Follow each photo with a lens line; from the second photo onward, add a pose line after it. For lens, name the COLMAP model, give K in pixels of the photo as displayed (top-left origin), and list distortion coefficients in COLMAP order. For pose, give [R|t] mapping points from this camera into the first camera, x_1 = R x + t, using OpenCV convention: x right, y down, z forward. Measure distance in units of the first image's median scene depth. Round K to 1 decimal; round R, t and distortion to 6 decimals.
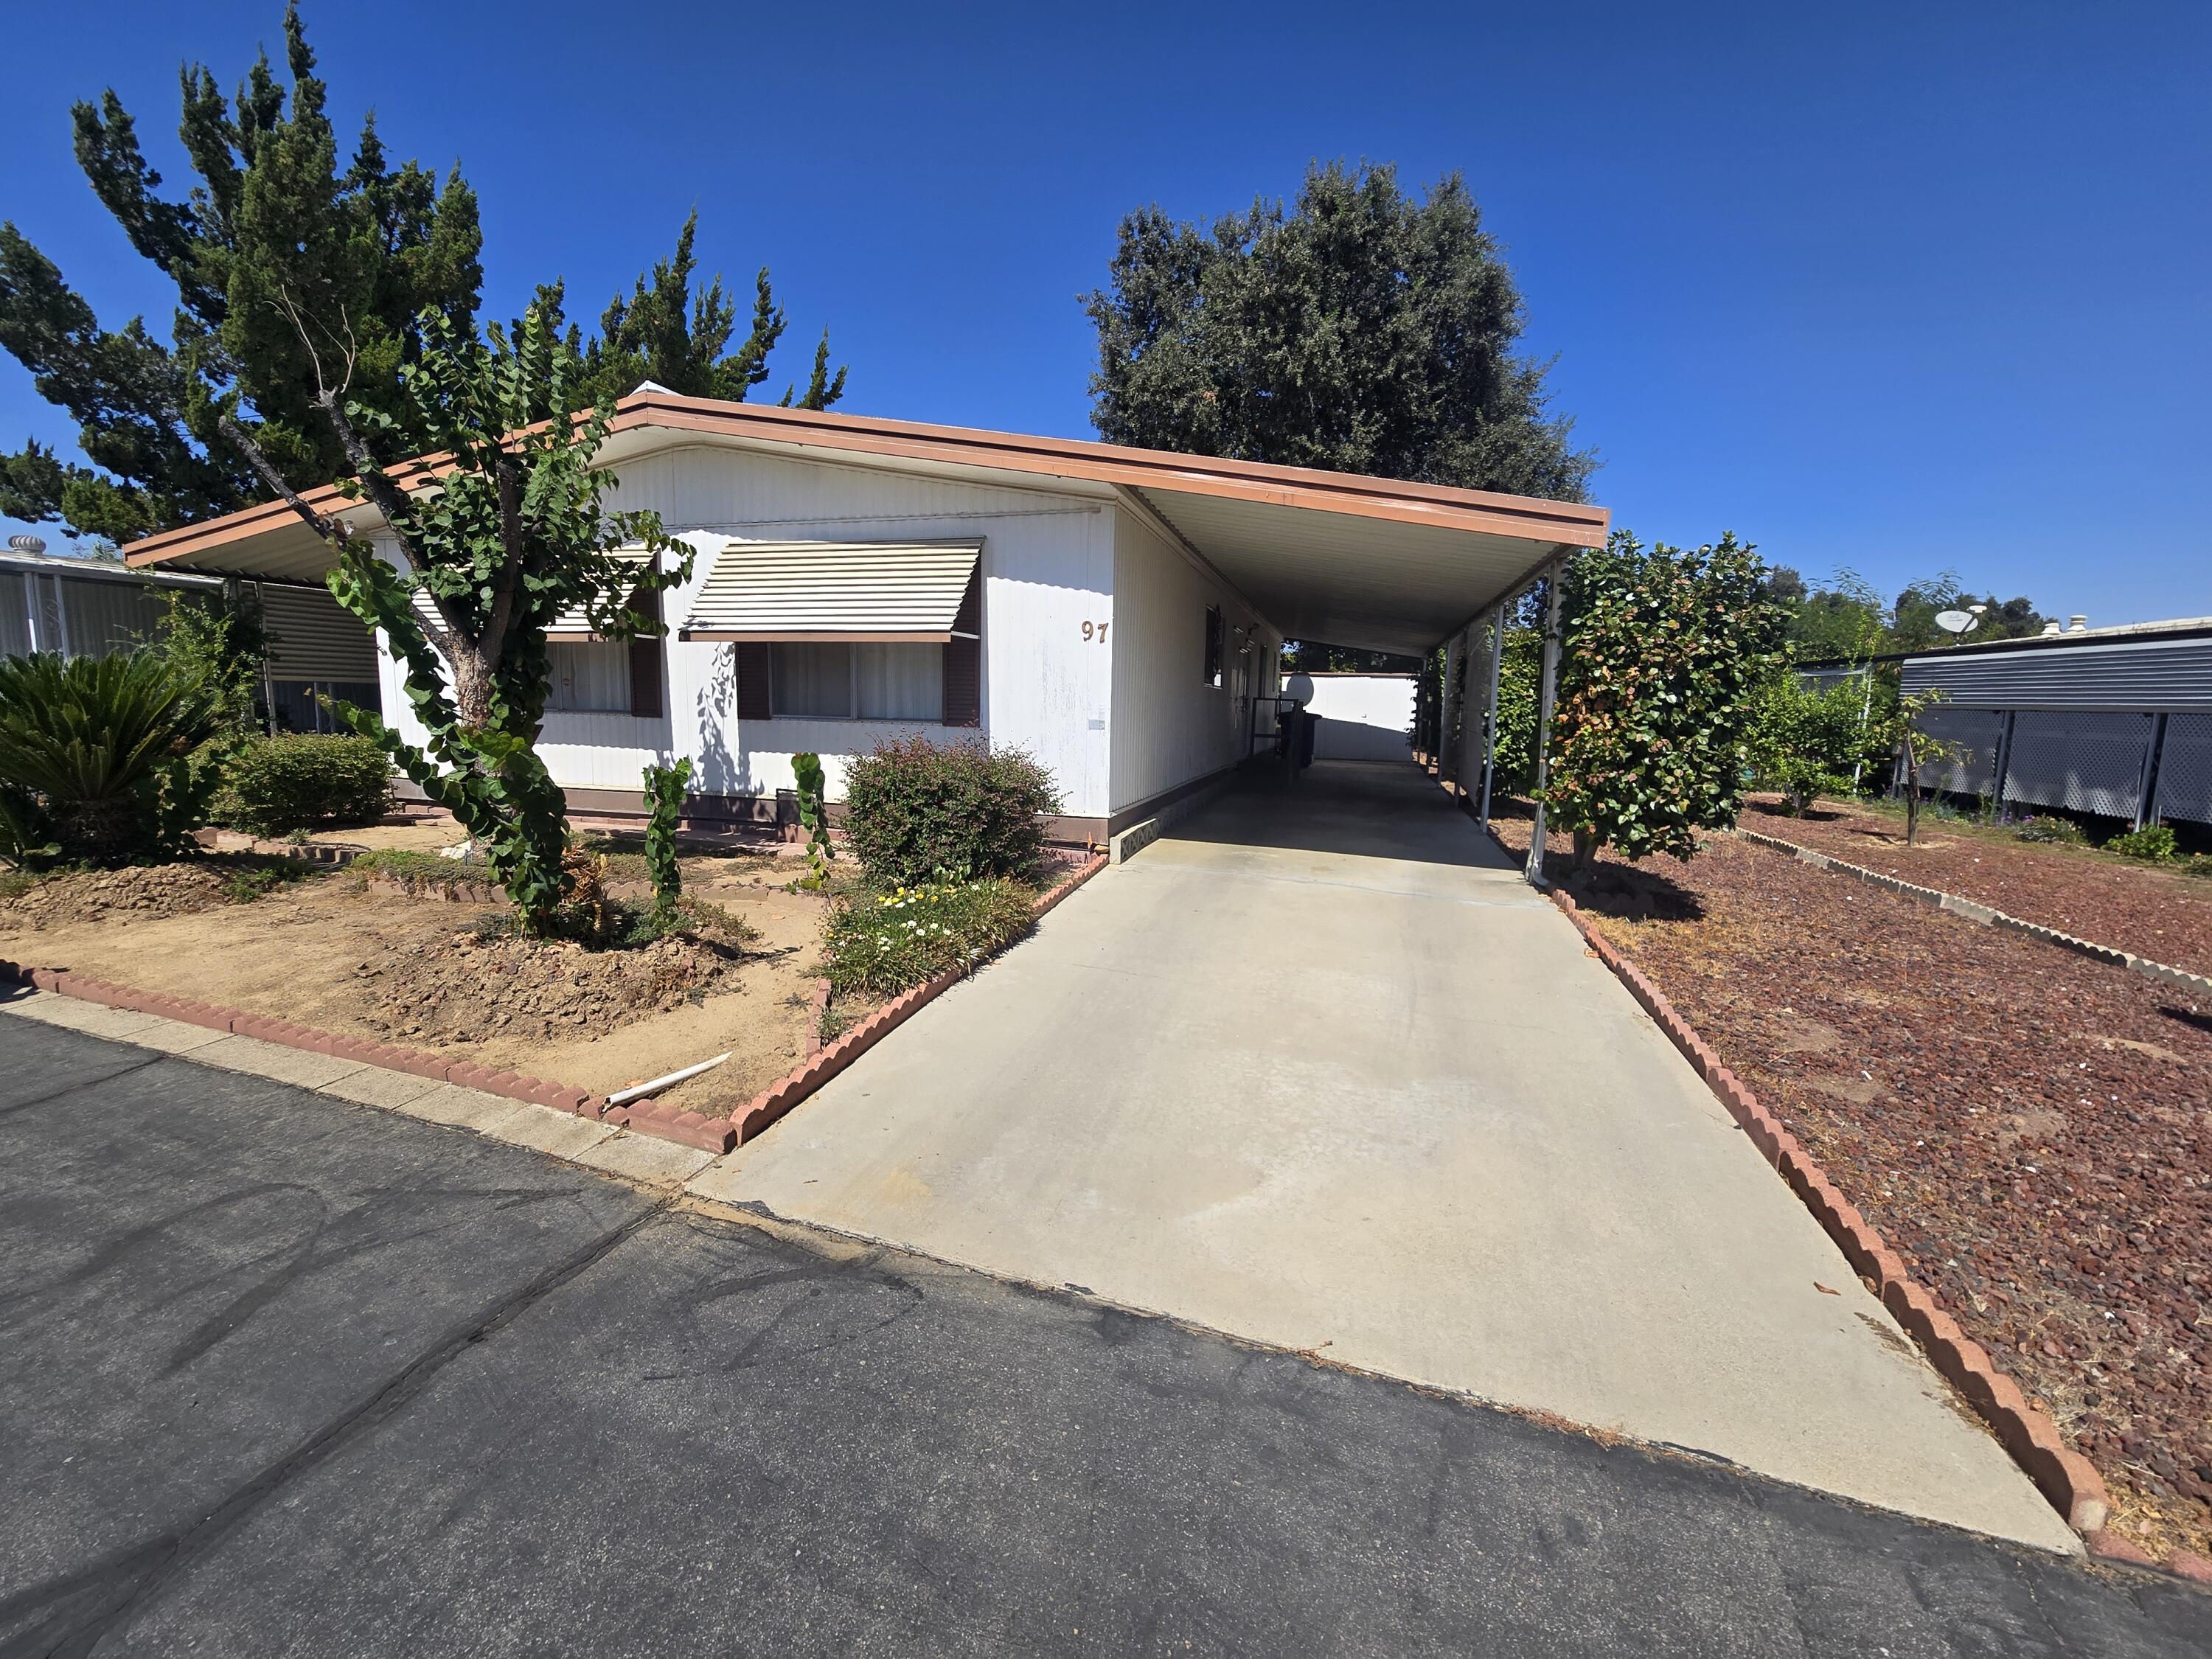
lens RADIAL K [[892.6, 0, 1099.7], [0, 892.6, 810.3], [0, 0, 1]] dist [-0.001945, 0.000408]
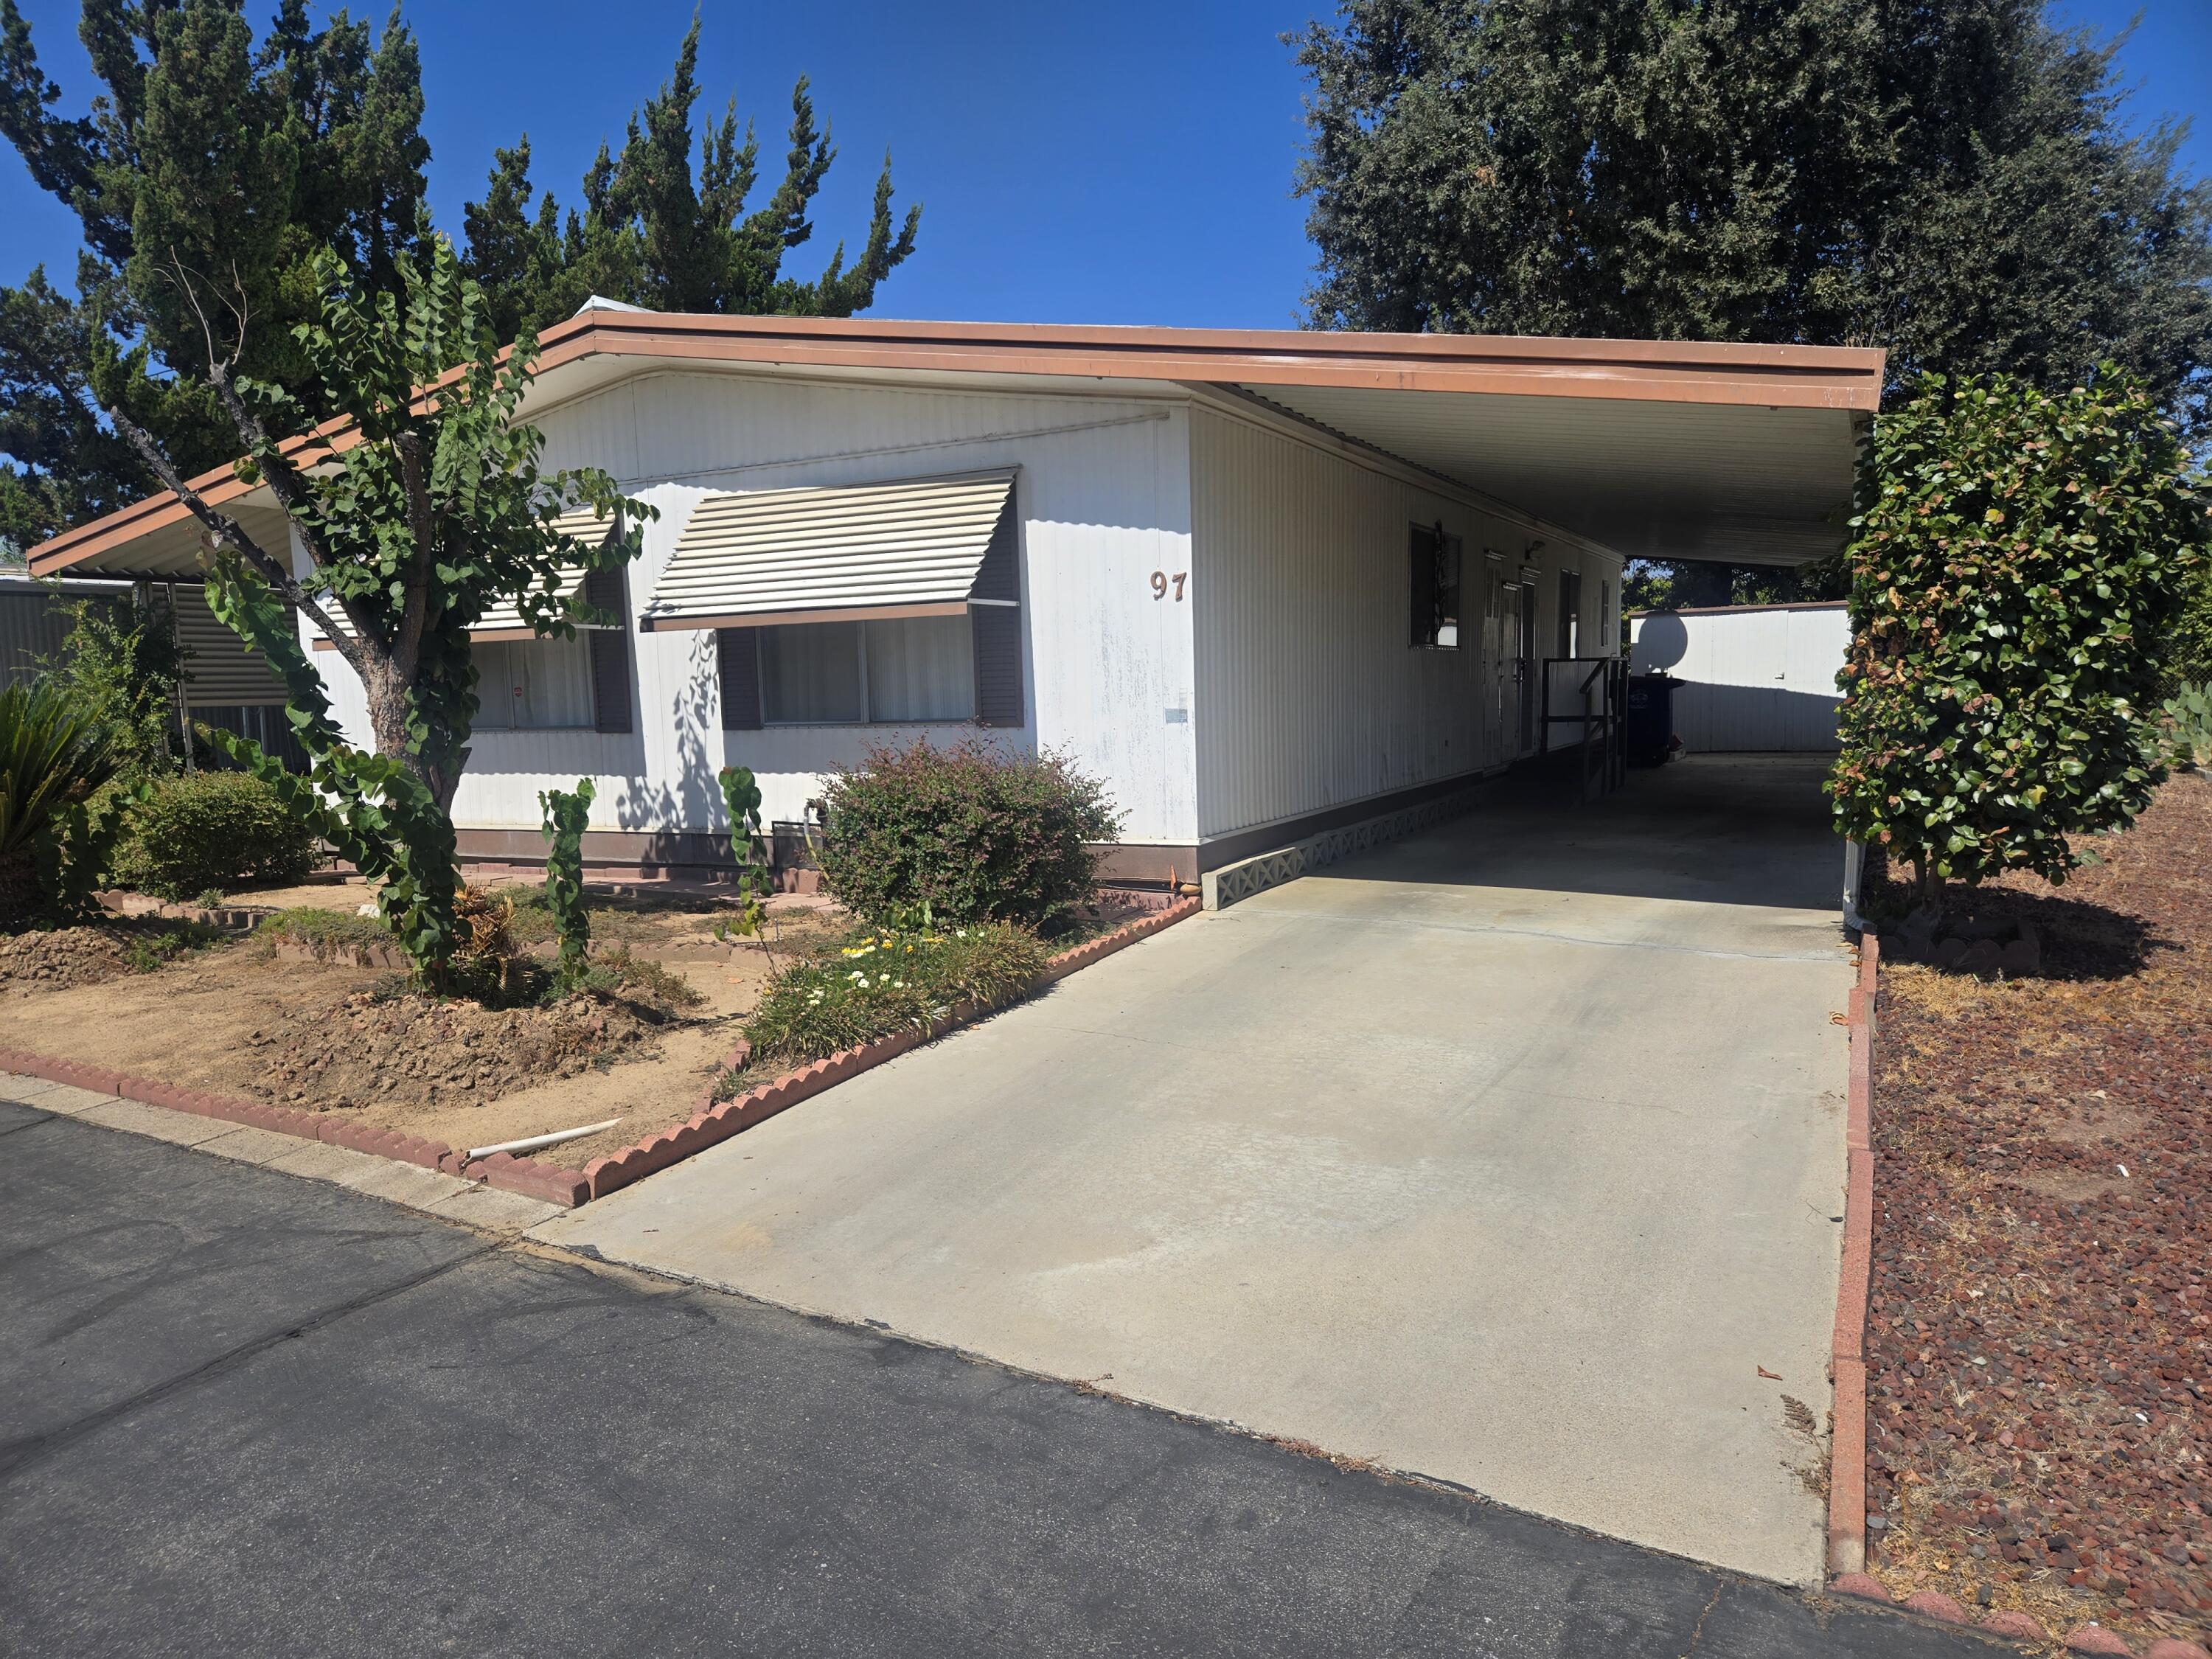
lens RADIAL K [[1450.5, 0, 1091.3], [0, 1450.5, 826.3], [0, 0, 1]] dist [0.085609, -0.077483]
pose [[0.976743, -0.031897, -0.212028, 0.175667], [0.026843, 0.999284, -0.026676, 0.021957], [0.212727, 0.020364, 0.976899, -0.148269]]
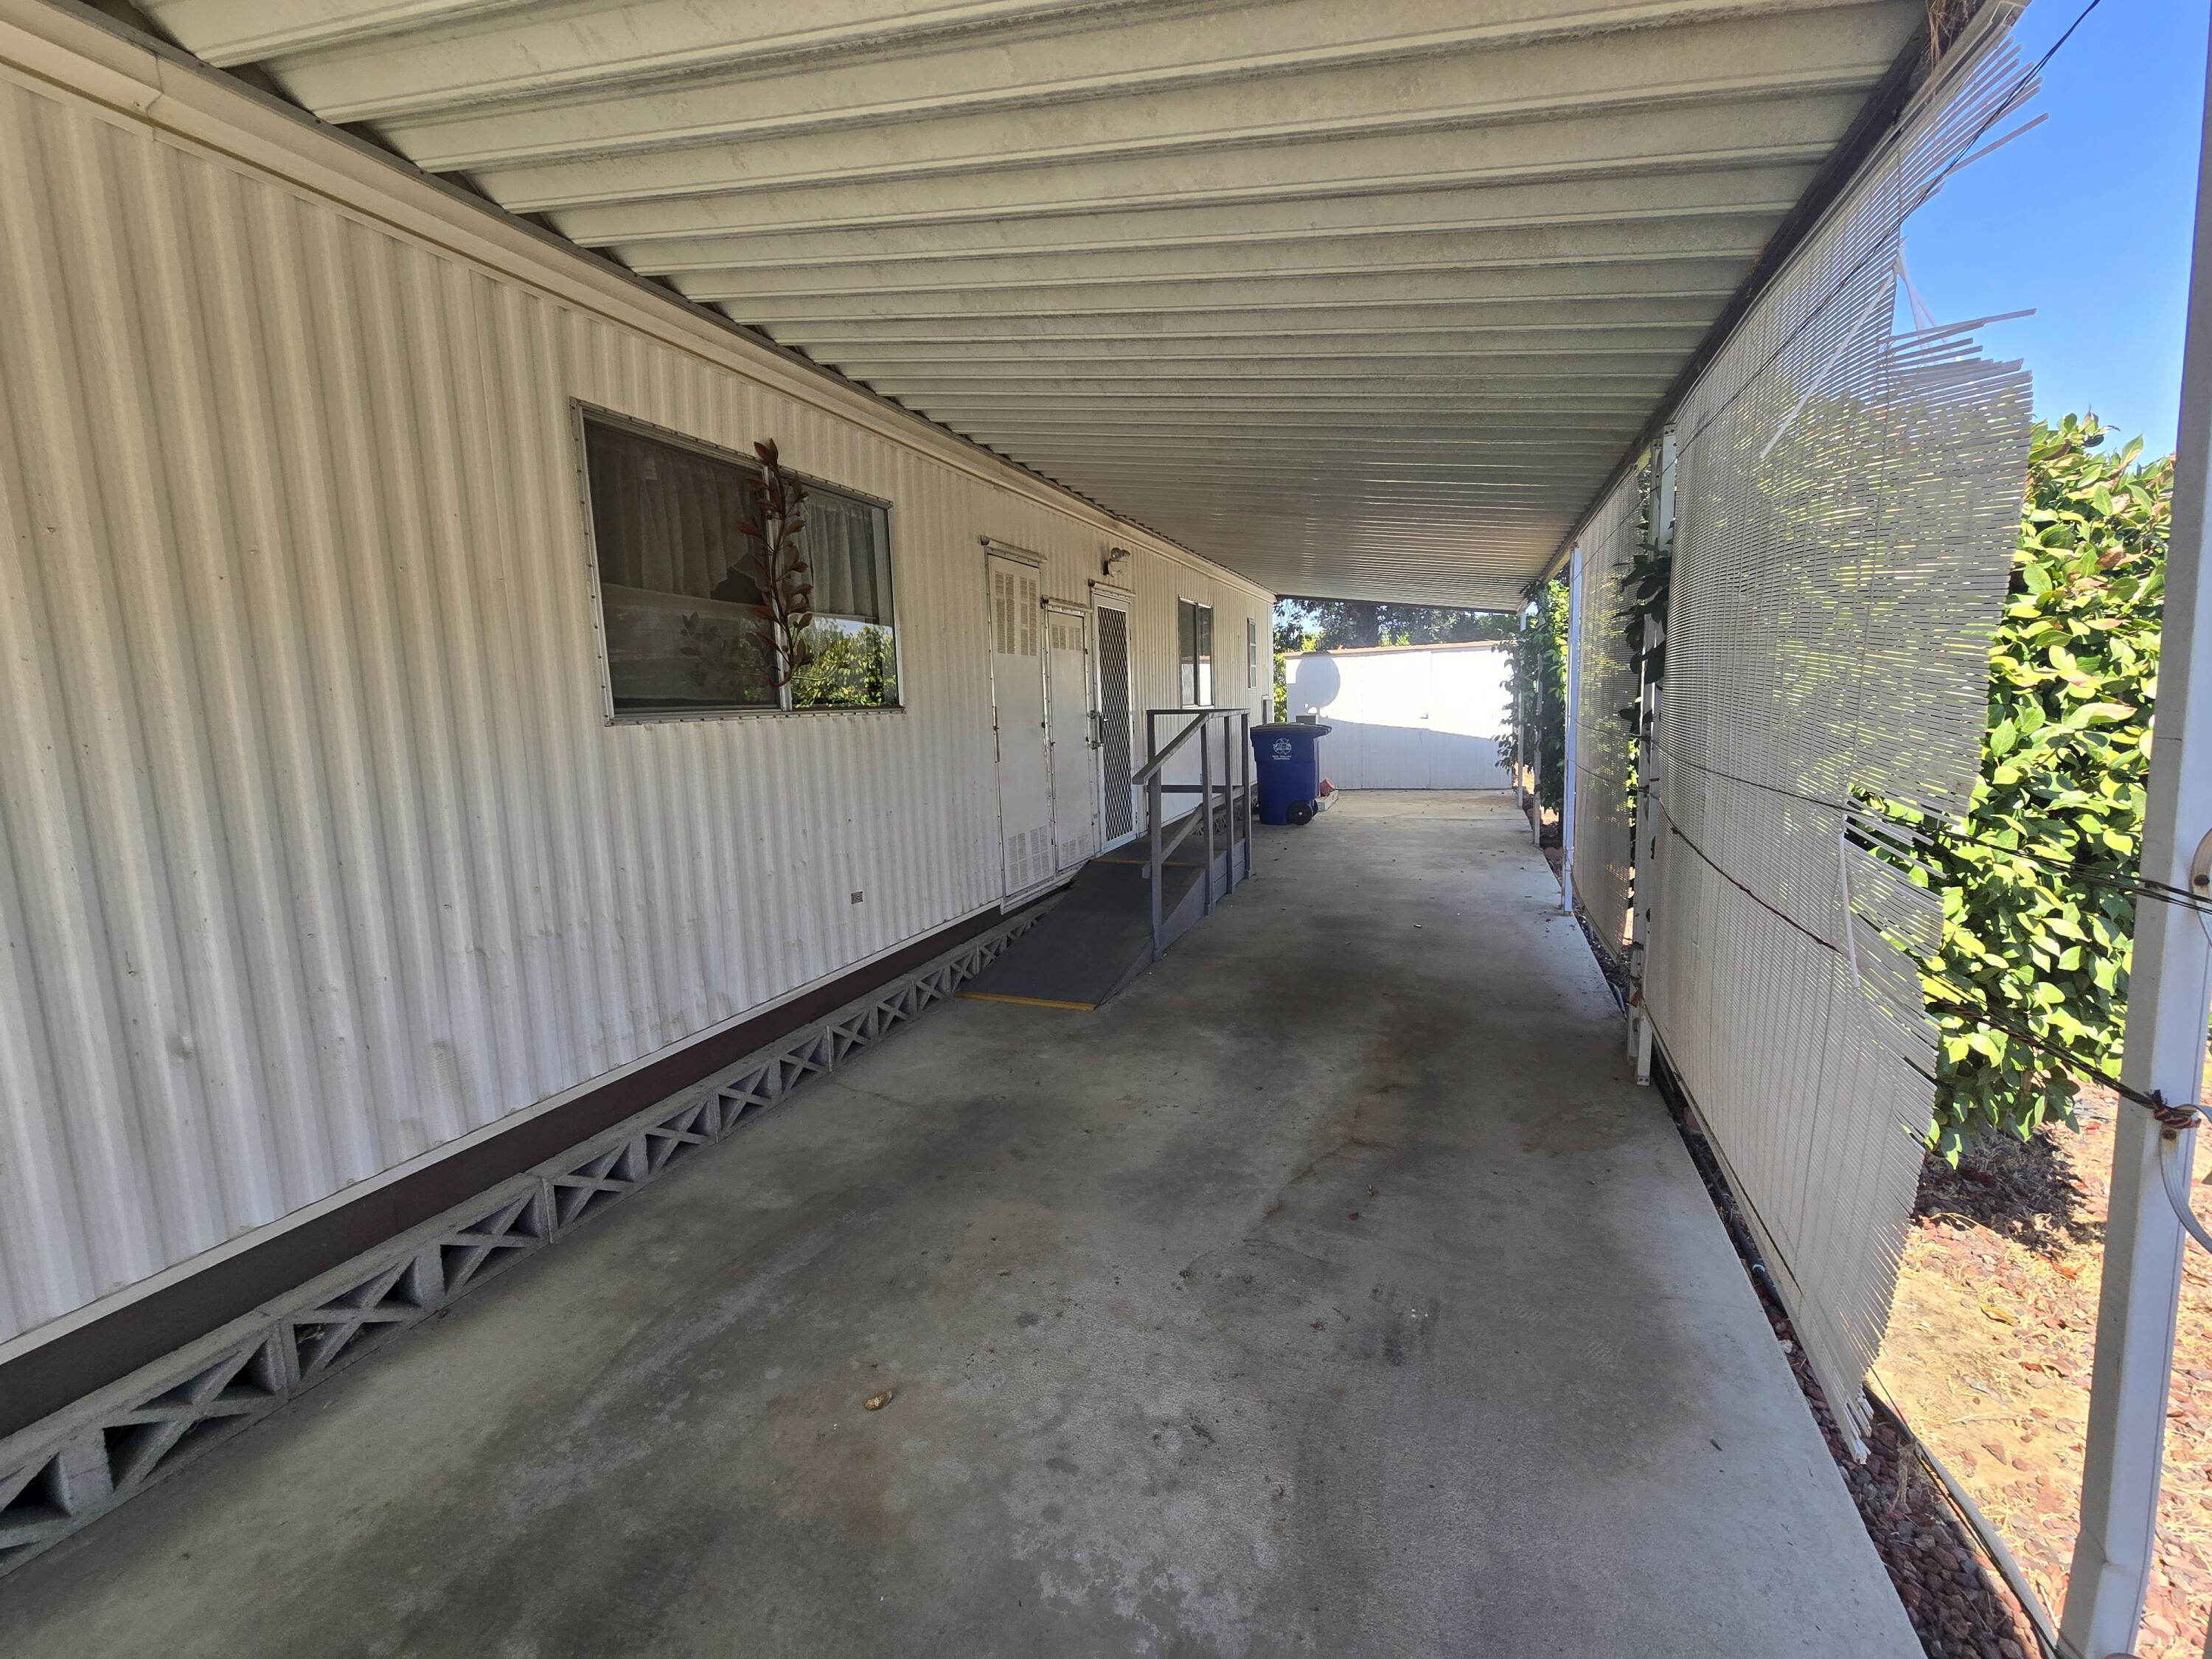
lens RADIAL K [[892.4, 0, 1103.0], [0, 892.4, 812.0], [0, 0, 1]] dist [-0.000217, -0.000147]
pose [[0.992850, -0.050515, -0.108151, 0.454628], [0.051015, 0.998696, 0.001858, -0.171012], [0.107917, -0.007362, 0.994133, 1.203343]]
